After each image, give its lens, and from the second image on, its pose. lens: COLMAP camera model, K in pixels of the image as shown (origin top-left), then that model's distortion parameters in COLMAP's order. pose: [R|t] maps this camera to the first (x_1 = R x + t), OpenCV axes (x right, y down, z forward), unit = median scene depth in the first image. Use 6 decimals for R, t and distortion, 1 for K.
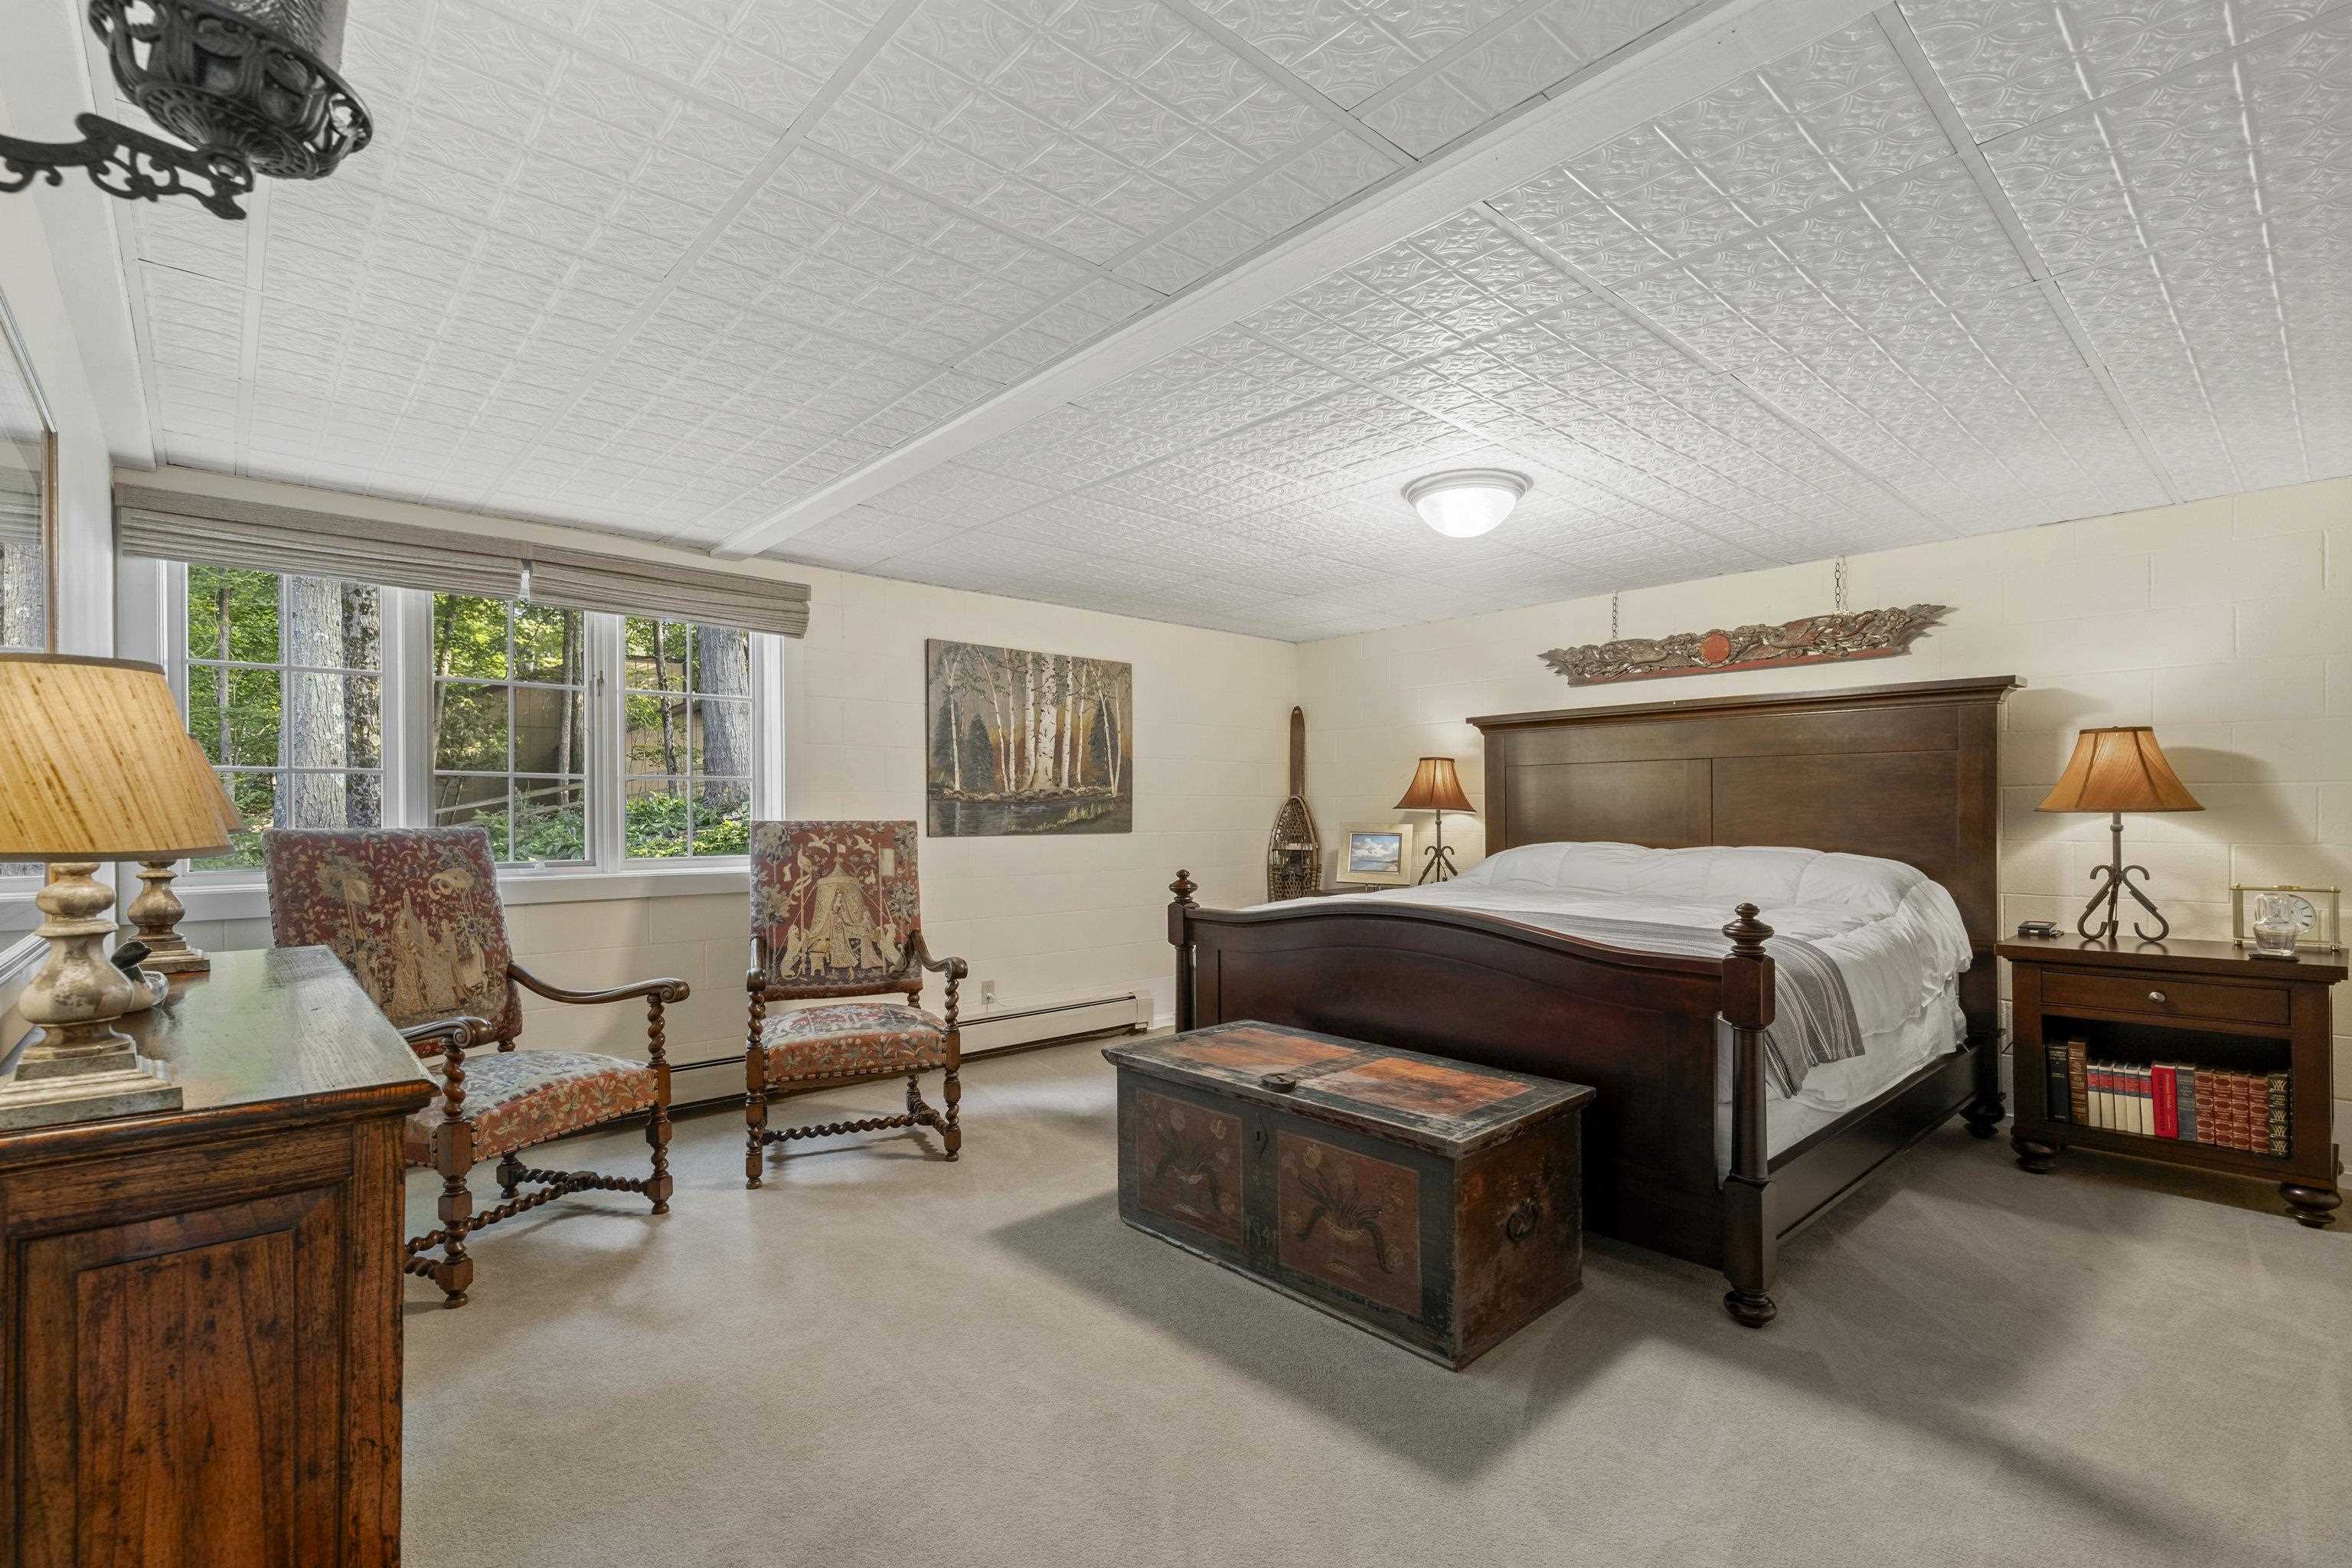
lens RADIAL K [[1074.4, 0, 1288.4], [0, 1074.4, 814.7], [0, 0, 1]] dist [0.003657, 0.000386]
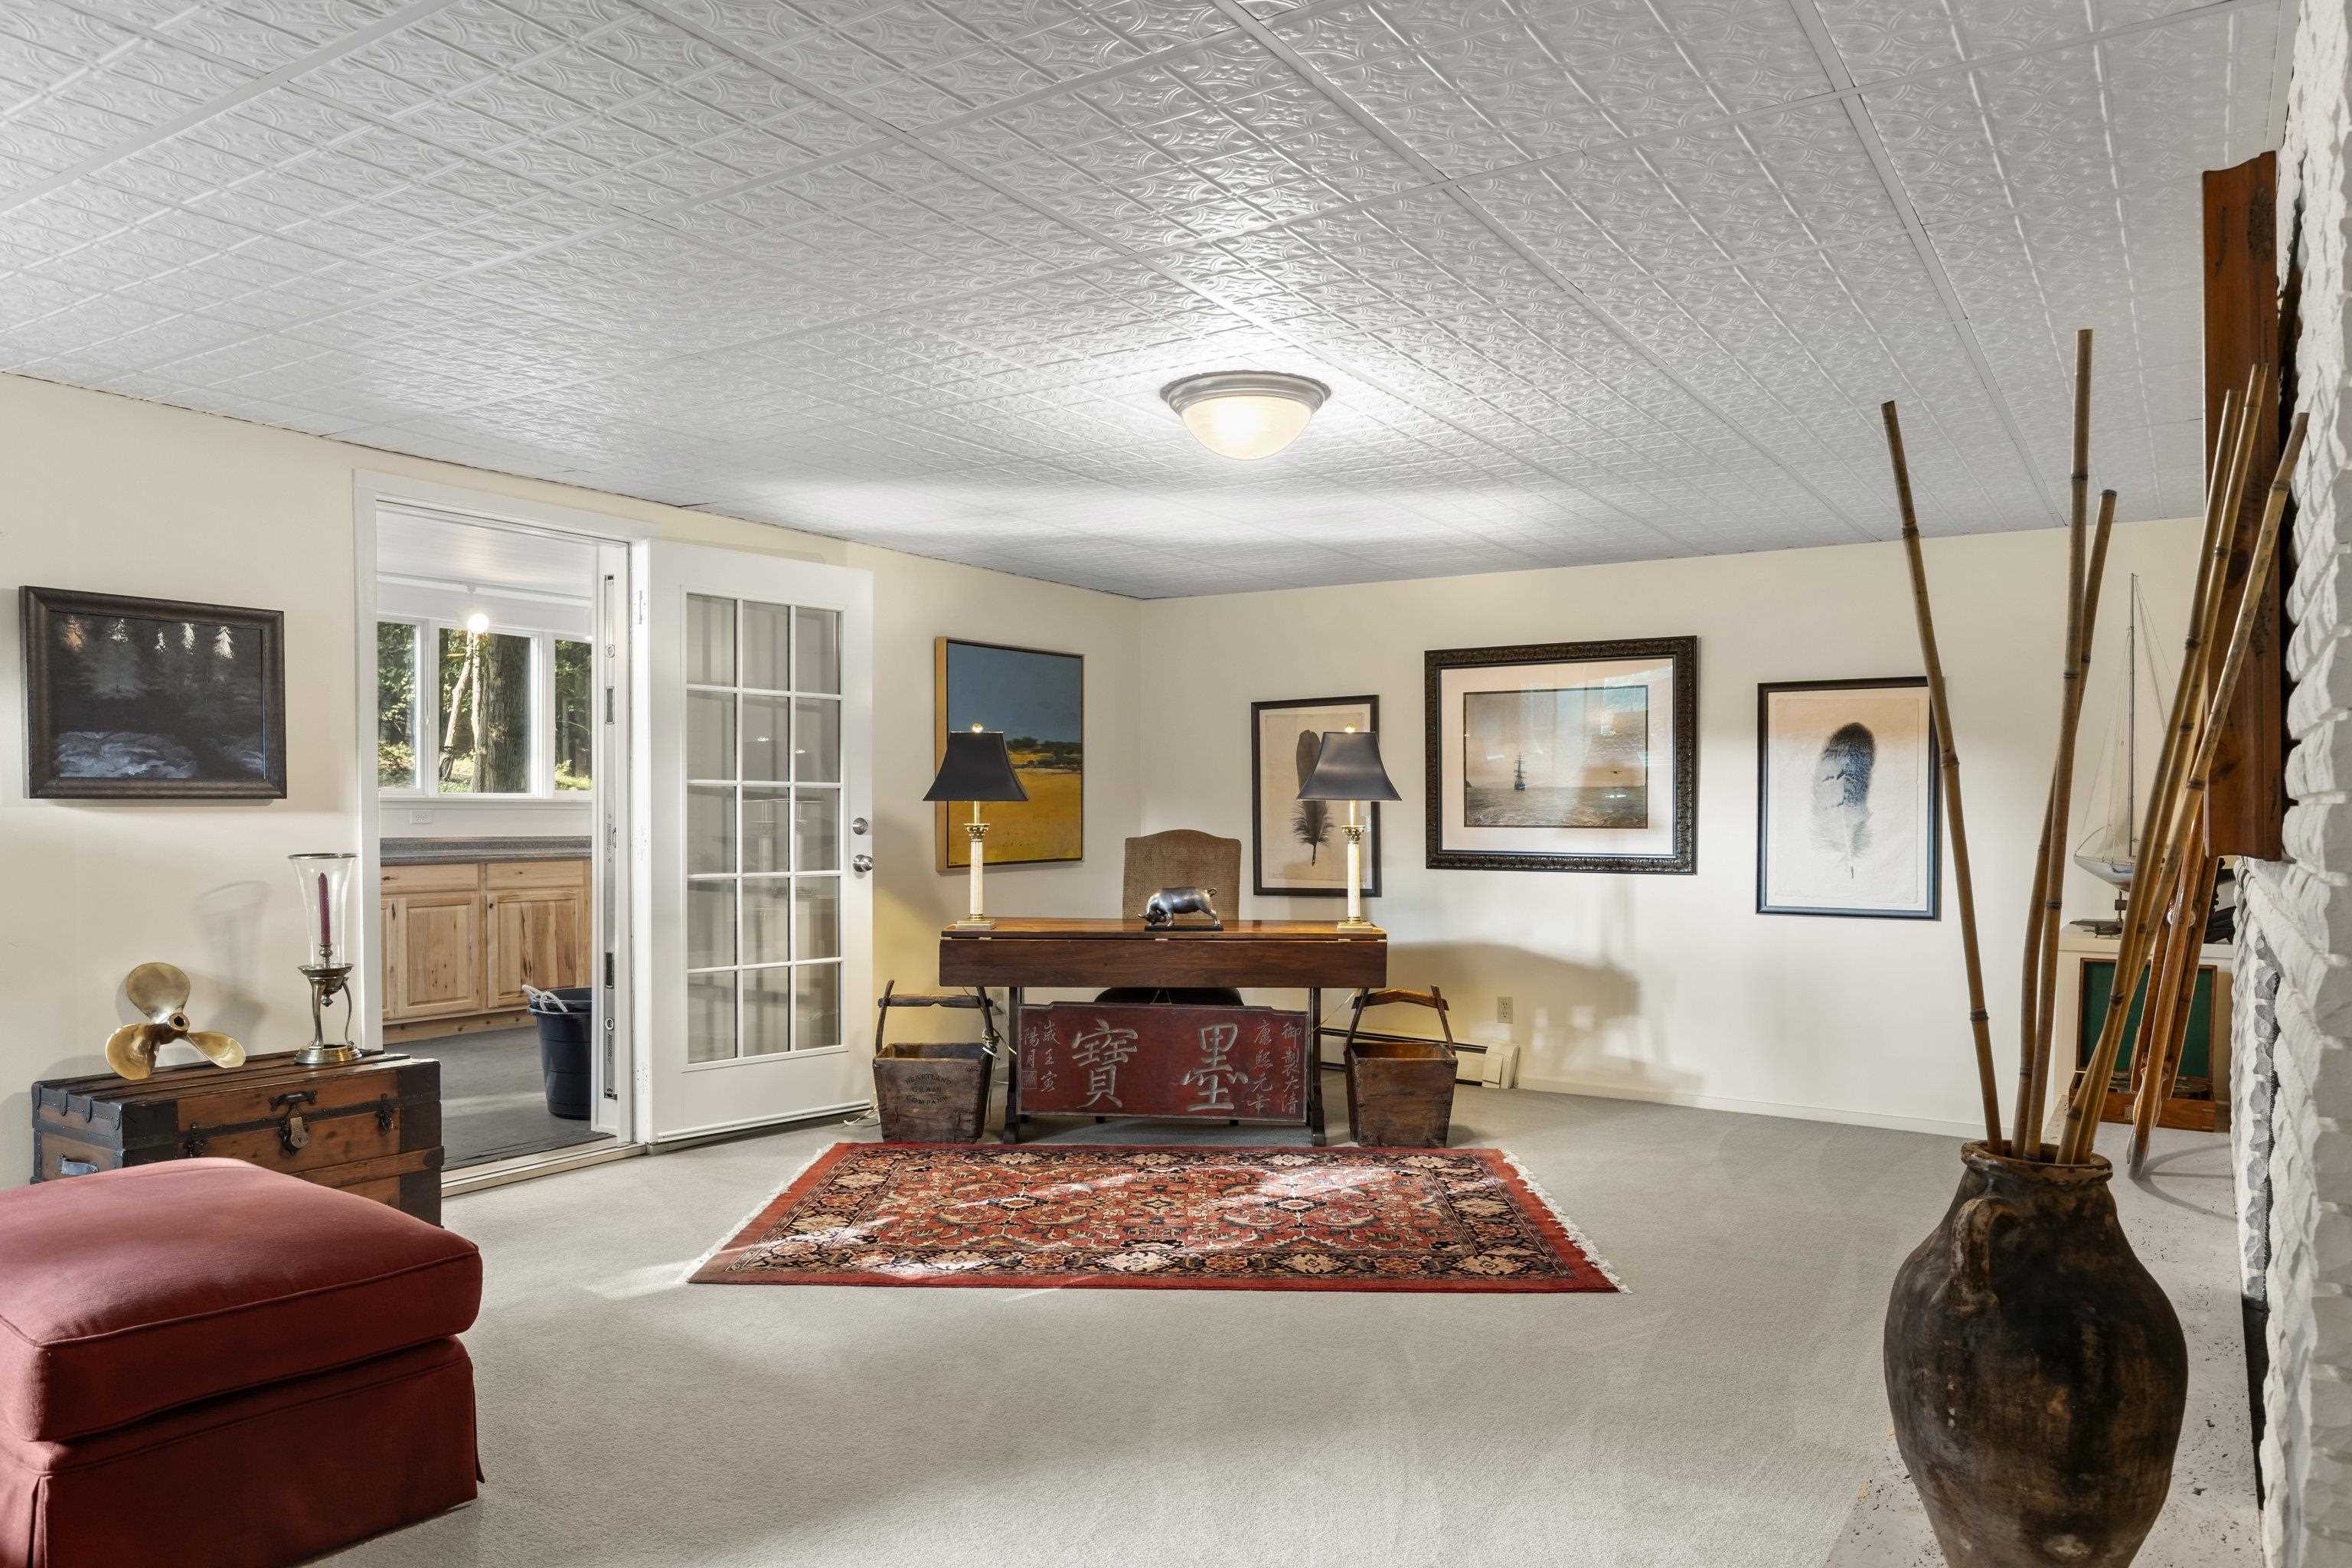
lens RADIAL K [[1616.5, 0, 1172.0], [0, 1616.5, 791.6], [0, 0, 1]] dist [-0.030192, 0.005173]
pose [[0.978187, 0.013054, 0.207315, -0.157804], [-0.010606, 0.999860, -0.012917, -0.000645], [-0.207455, 0.010437, 0.978189, -0.157112]]
